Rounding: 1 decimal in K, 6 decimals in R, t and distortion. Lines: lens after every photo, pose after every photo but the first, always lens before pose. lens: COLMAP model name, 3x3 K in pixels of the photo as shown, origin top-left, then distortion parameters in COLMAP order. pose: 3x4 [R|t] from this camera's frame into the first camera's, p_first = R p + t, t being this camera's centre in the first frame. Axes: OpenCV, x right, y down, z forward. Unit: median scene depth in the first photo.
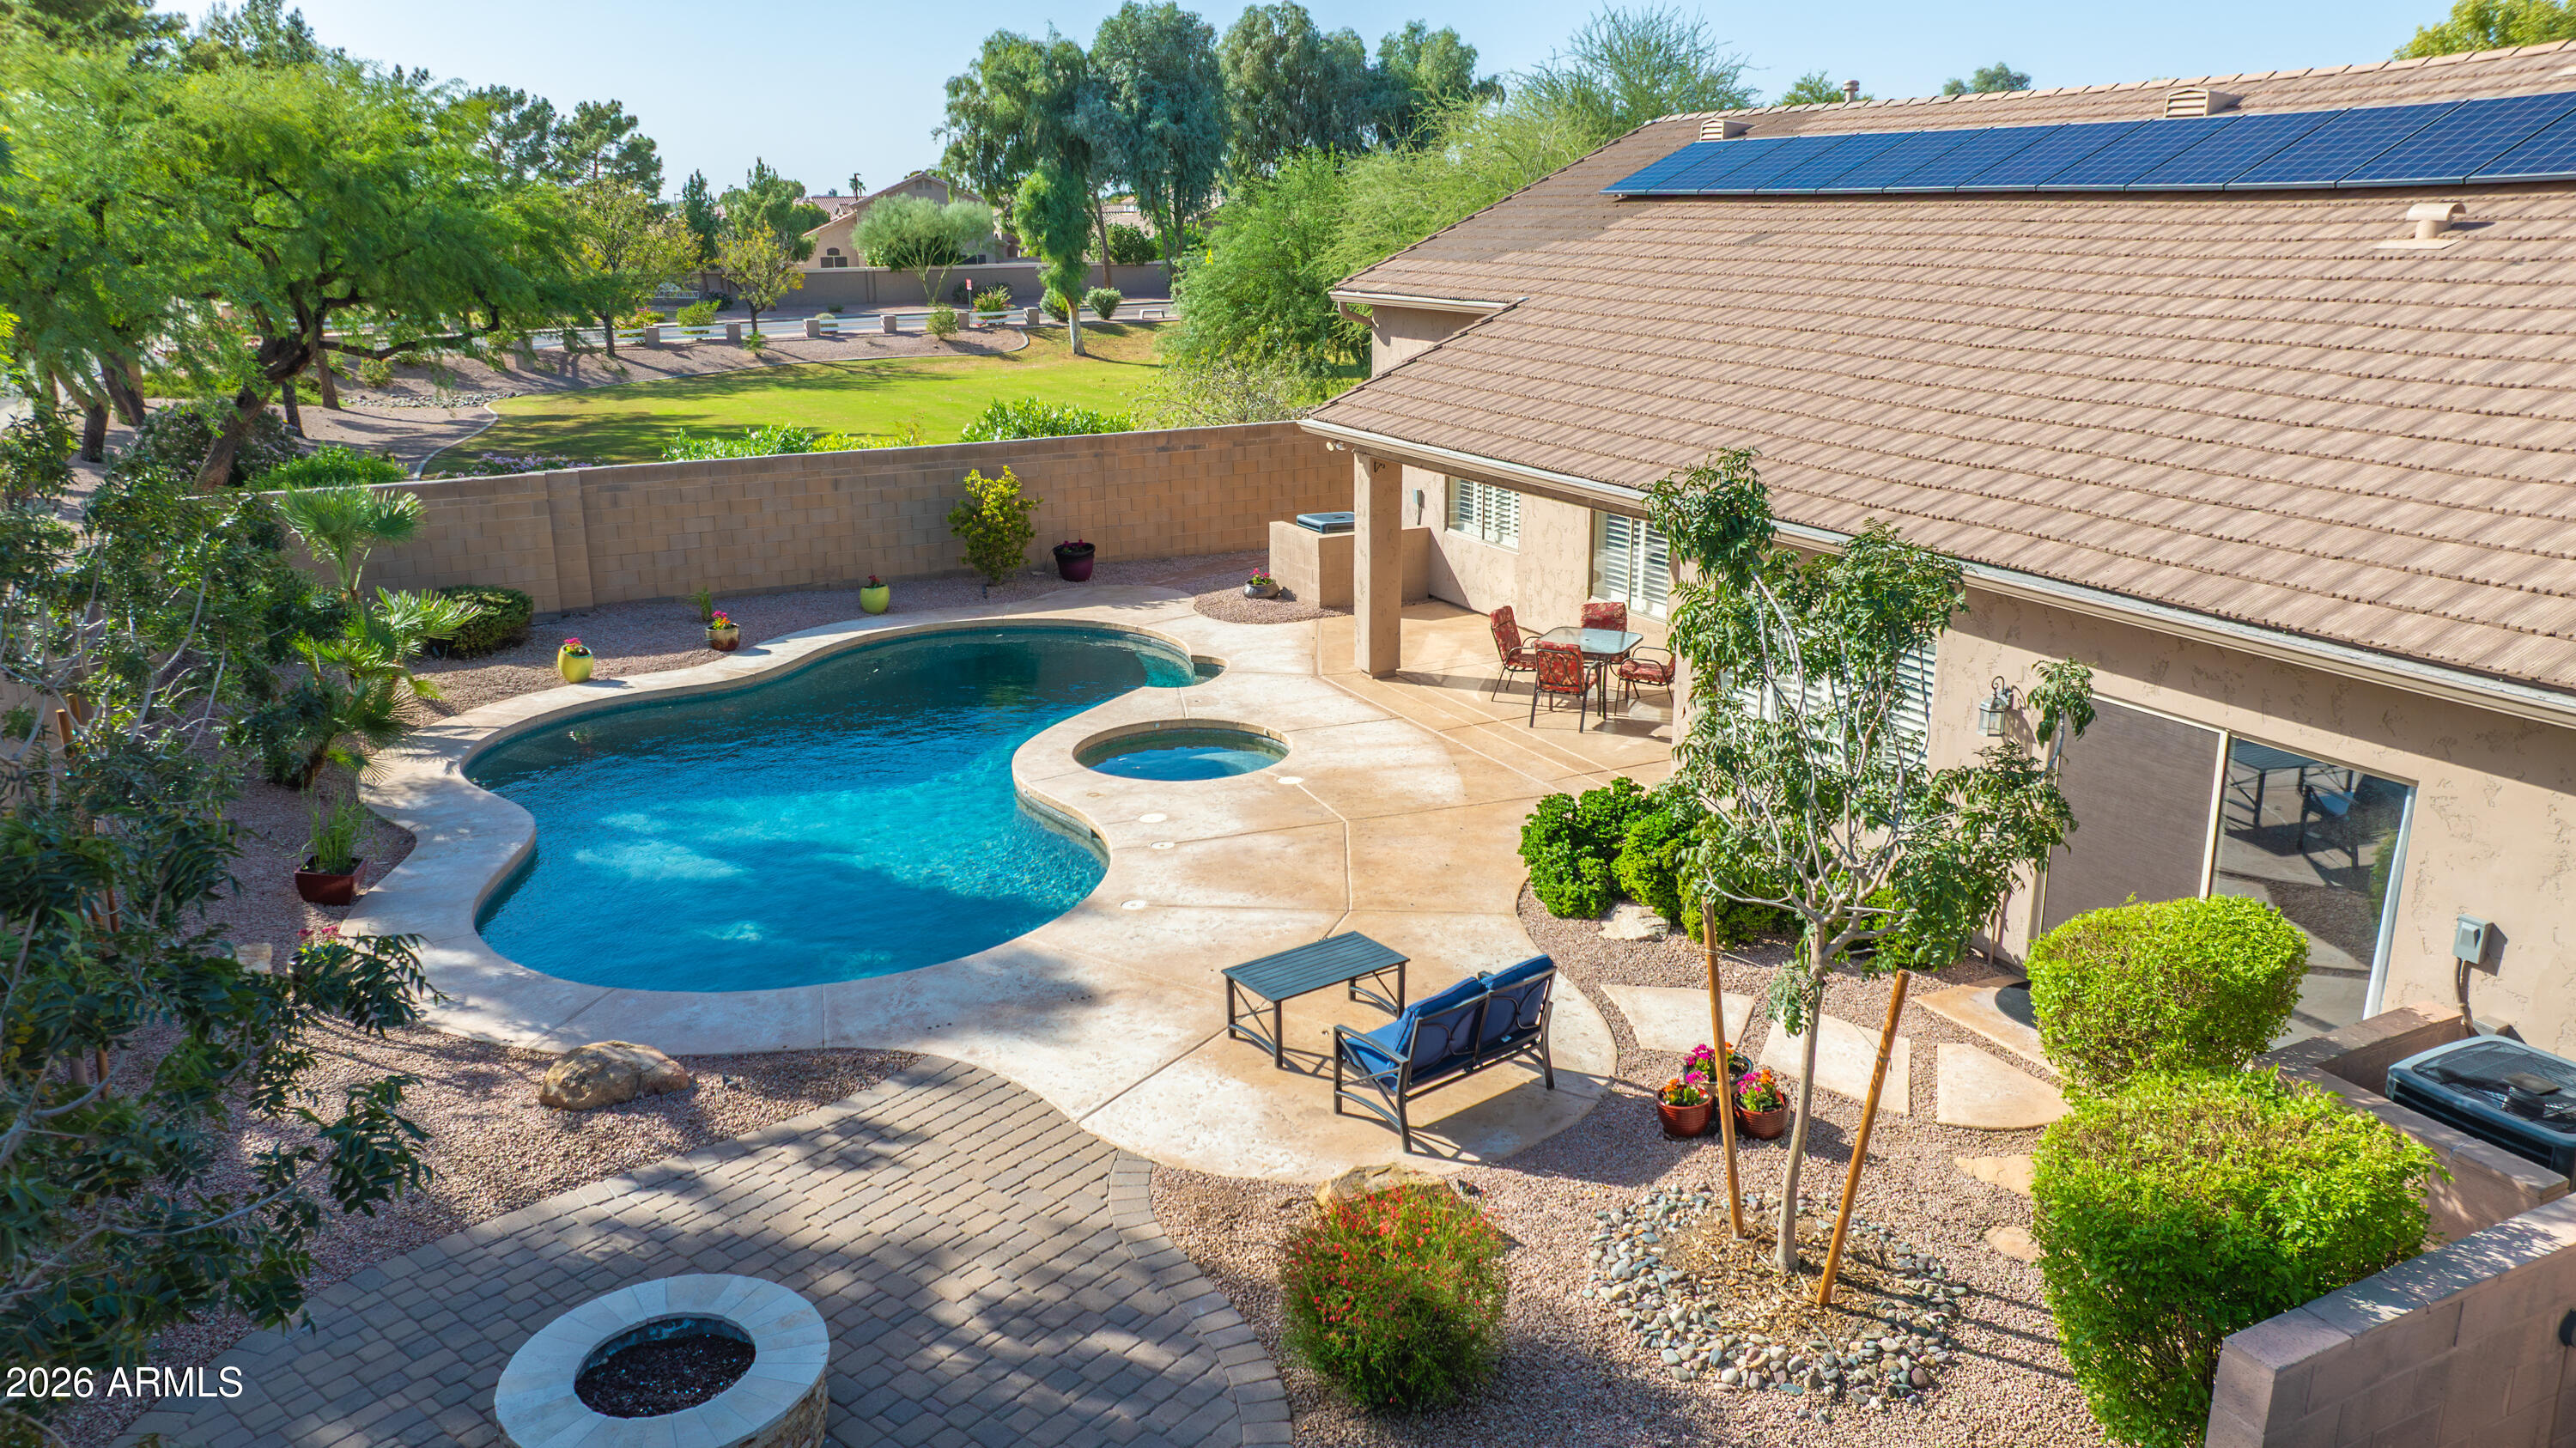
lens RADIAL K [[1863.0, 0, 1288.0], [0, 1863.0, 724.0], [0, 0, 1]] dist [-0.012909, -0.000277]
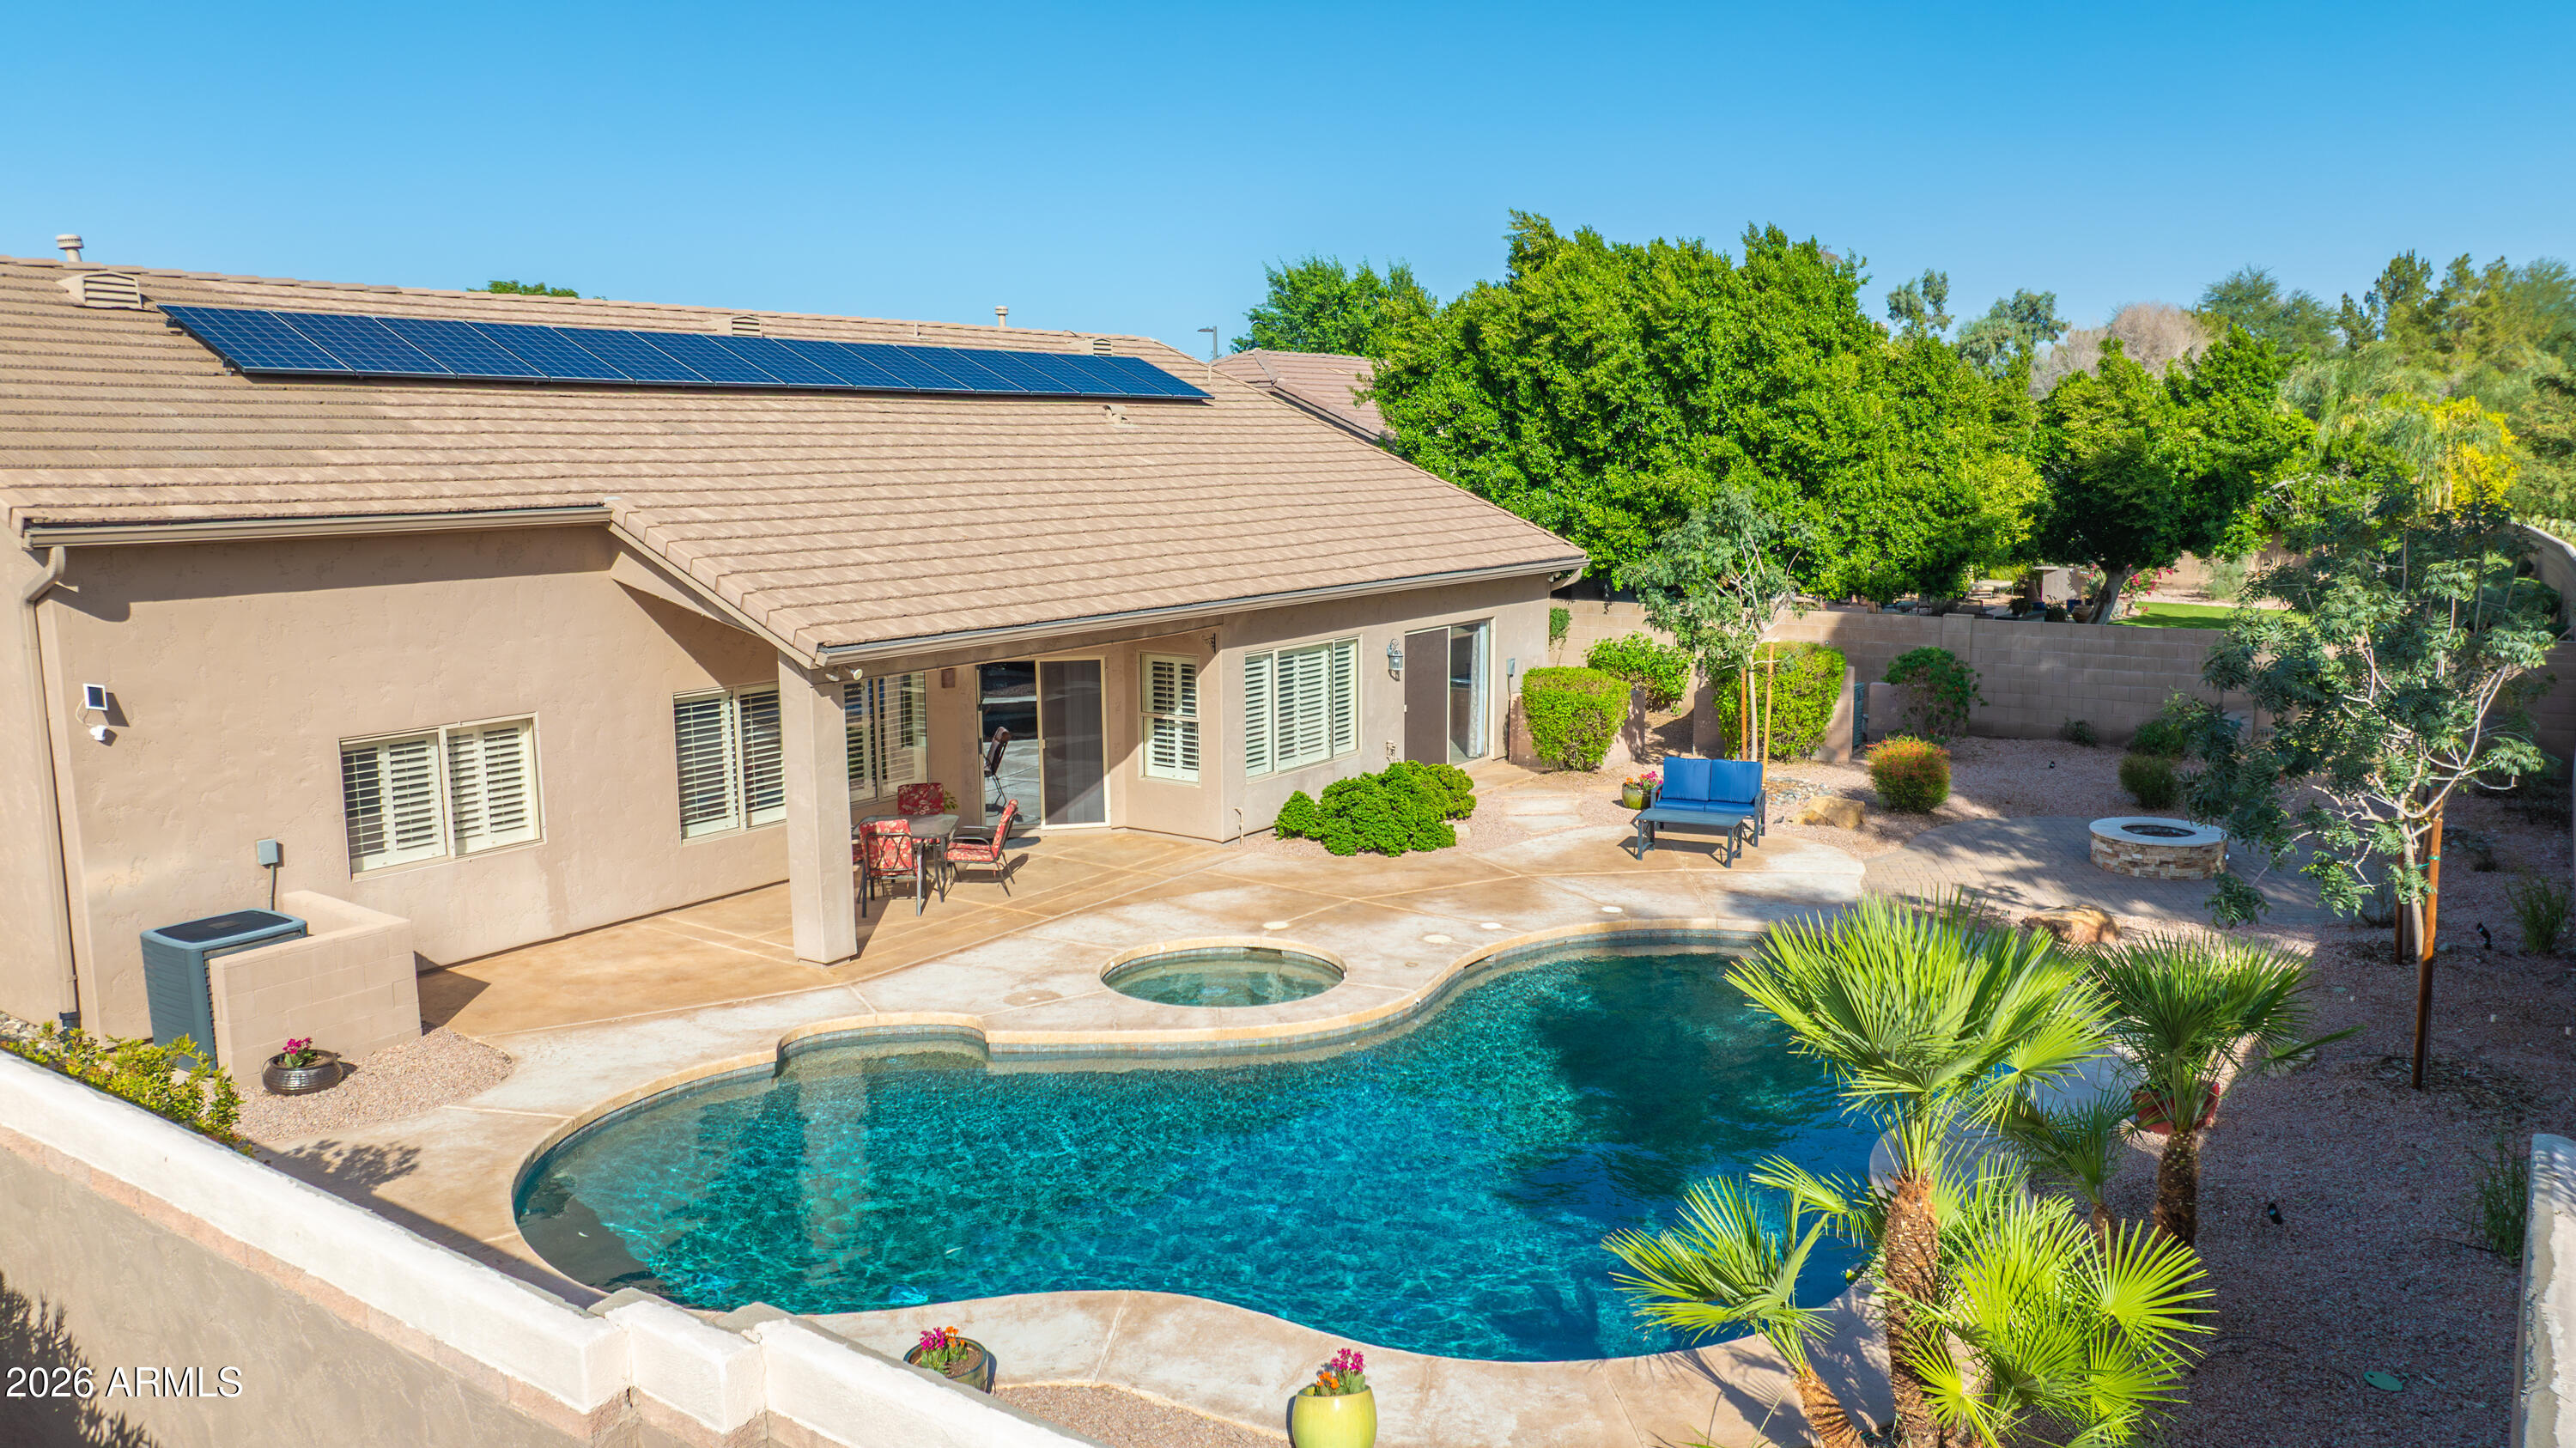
lens RADIAL K [[1827.5, 0, 1287.6], [0, 1827.5, 781.0], [0, 0, 1]] dist [-0.062979, 0.088750]
pose [[-0.494754, -0.146932, 0.856522, -0.710548], [0.246161, 0.921542, 0.300276, -0.289541], [-0.833441, 0.359405, -0.419768, 1.143518]]
